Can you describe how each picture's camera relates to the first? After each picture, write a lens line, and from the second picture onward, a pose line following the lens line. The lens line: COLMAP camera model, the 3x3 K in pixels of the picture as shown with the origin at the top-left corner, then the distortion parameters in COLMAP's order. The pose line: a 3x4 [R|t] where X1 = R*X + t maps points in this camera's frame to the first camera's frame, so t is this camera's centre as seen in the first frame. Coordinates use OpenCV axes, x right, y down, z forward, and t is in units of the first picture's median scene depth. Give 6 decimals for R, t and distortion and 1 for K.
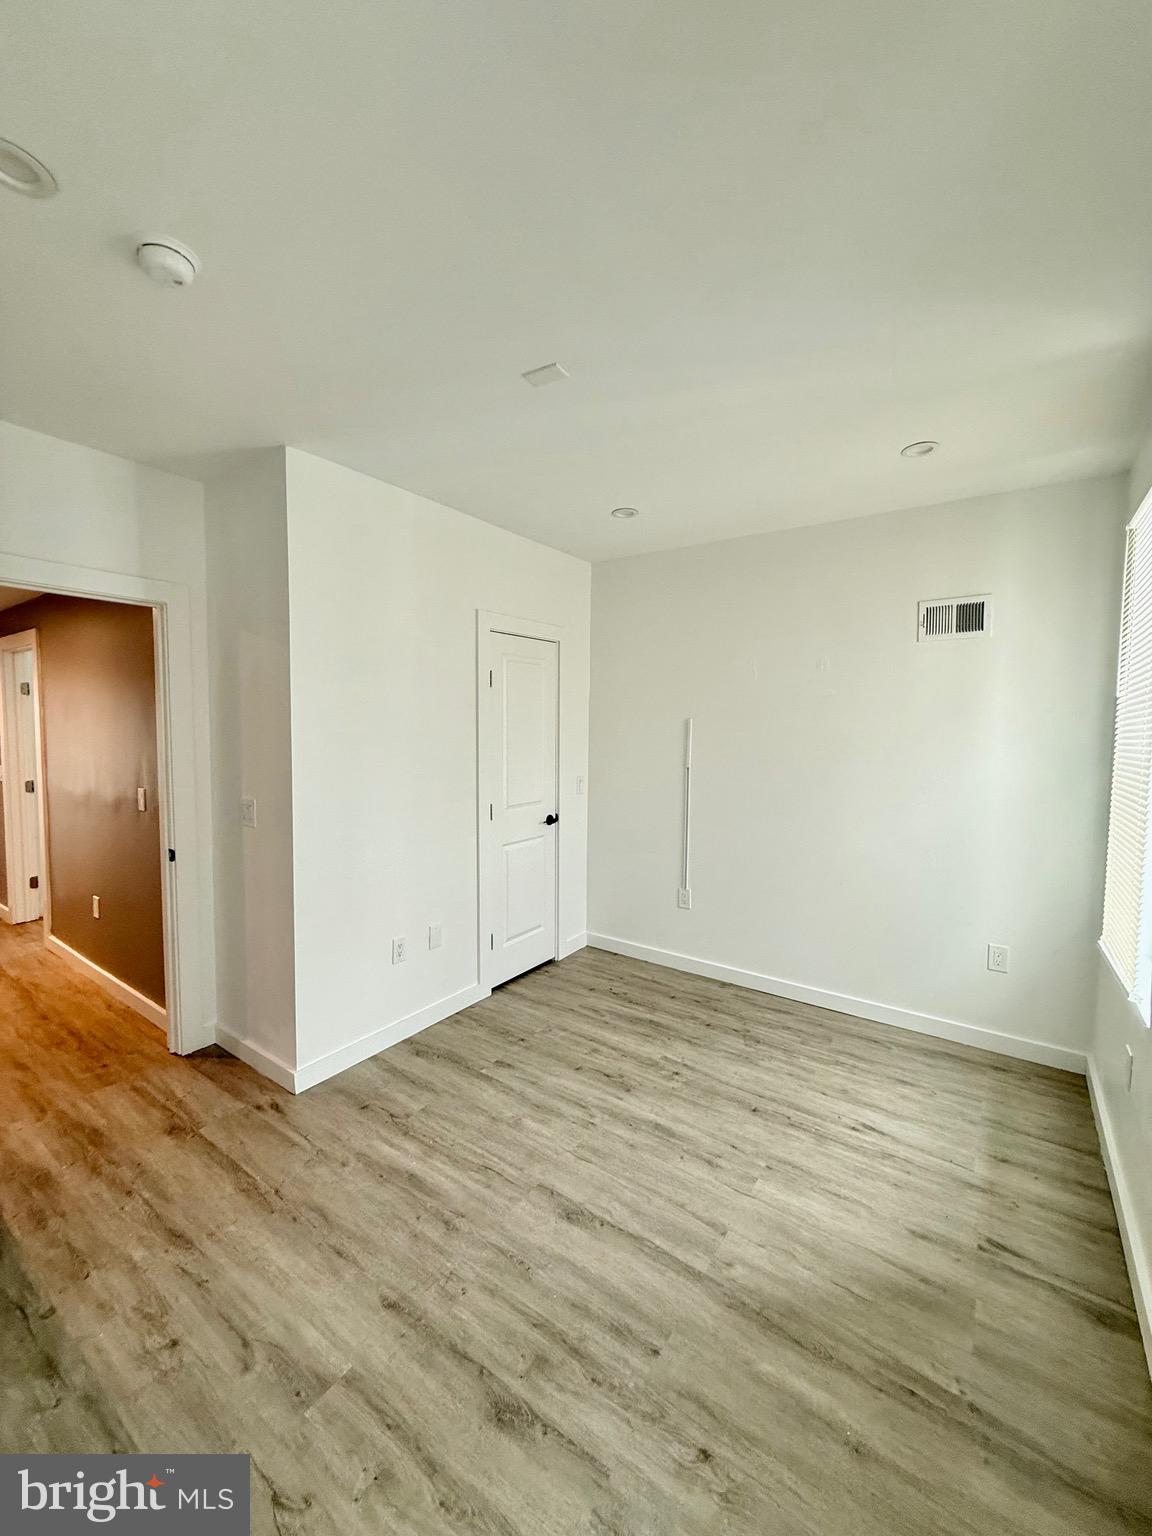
lens RADIAL K [[607.9, 0, 577.7], [0, 607.9, 762.4], [0, 0, 1]] dist [0.000723, -0.000023]
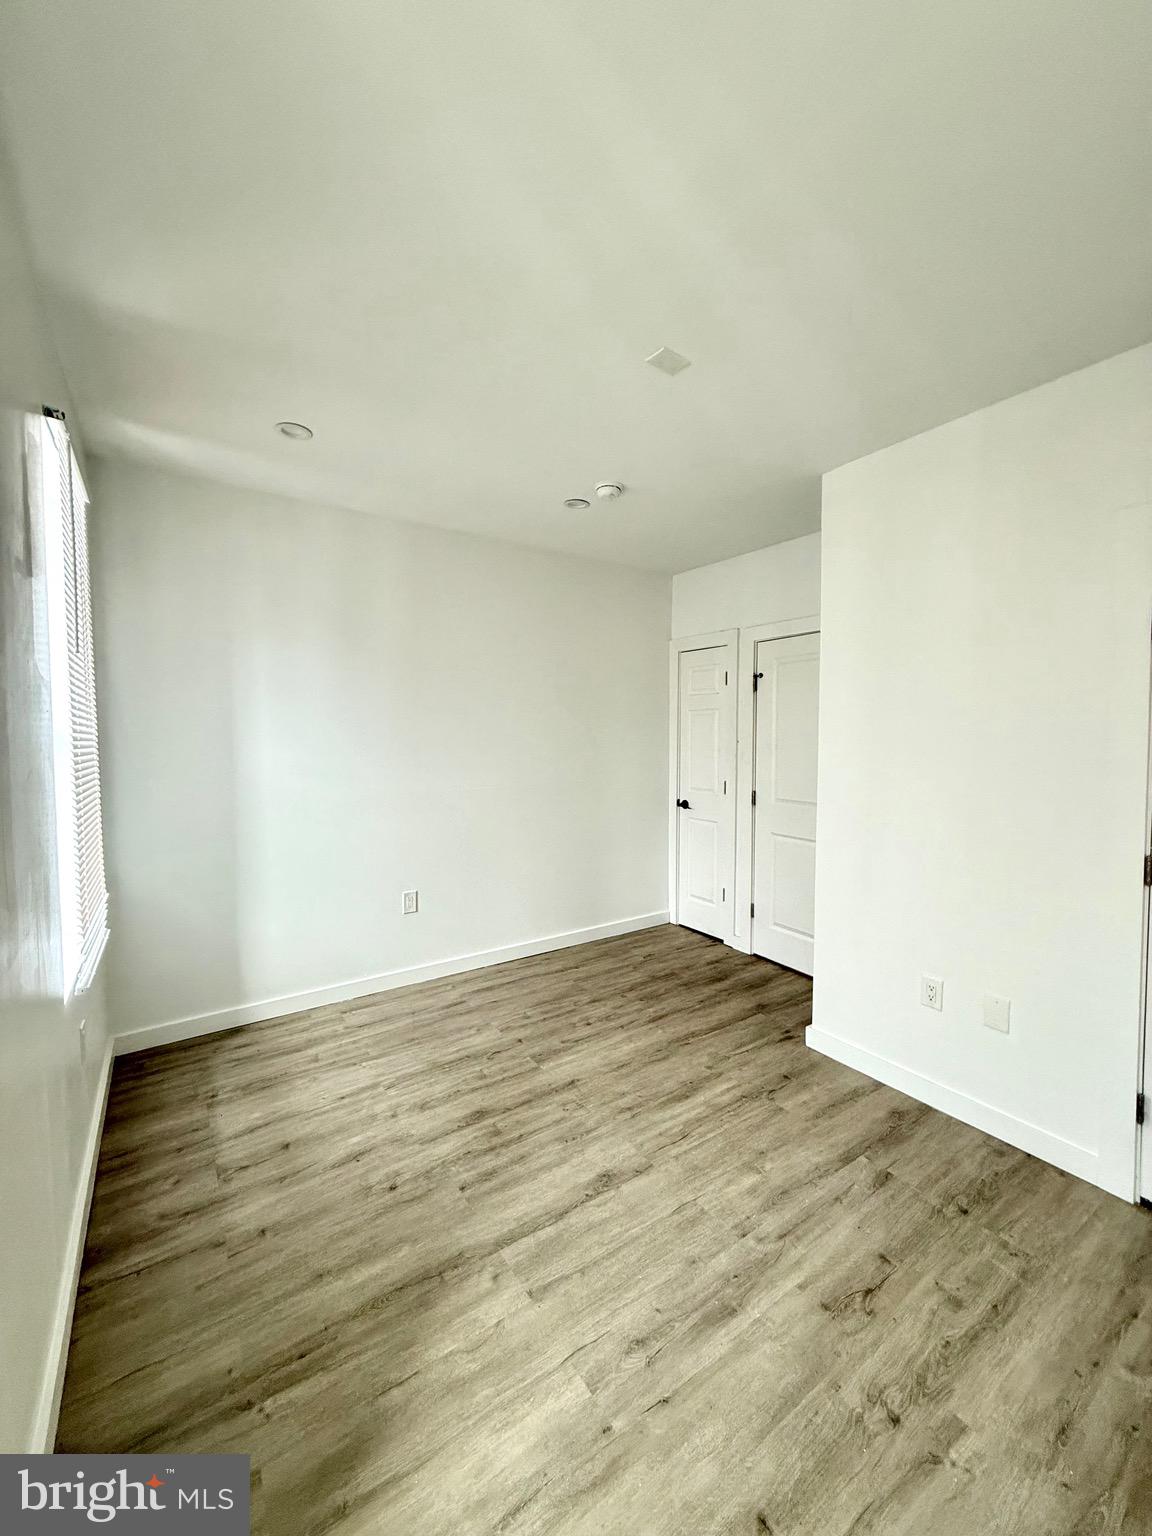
lens RADIAL K [[607.9, 0, 577.7], [0, 607.9, 762.4], [0, 0, 1]] dist [0.000723, -0.000023]
pose [[-0.349026, 0.033974, -0.936497, 1.000965], [-0.061039, 0.996396, 0.058896, -0.028729], [0.935123, 0.077719, -0.345694, 1.307189]]
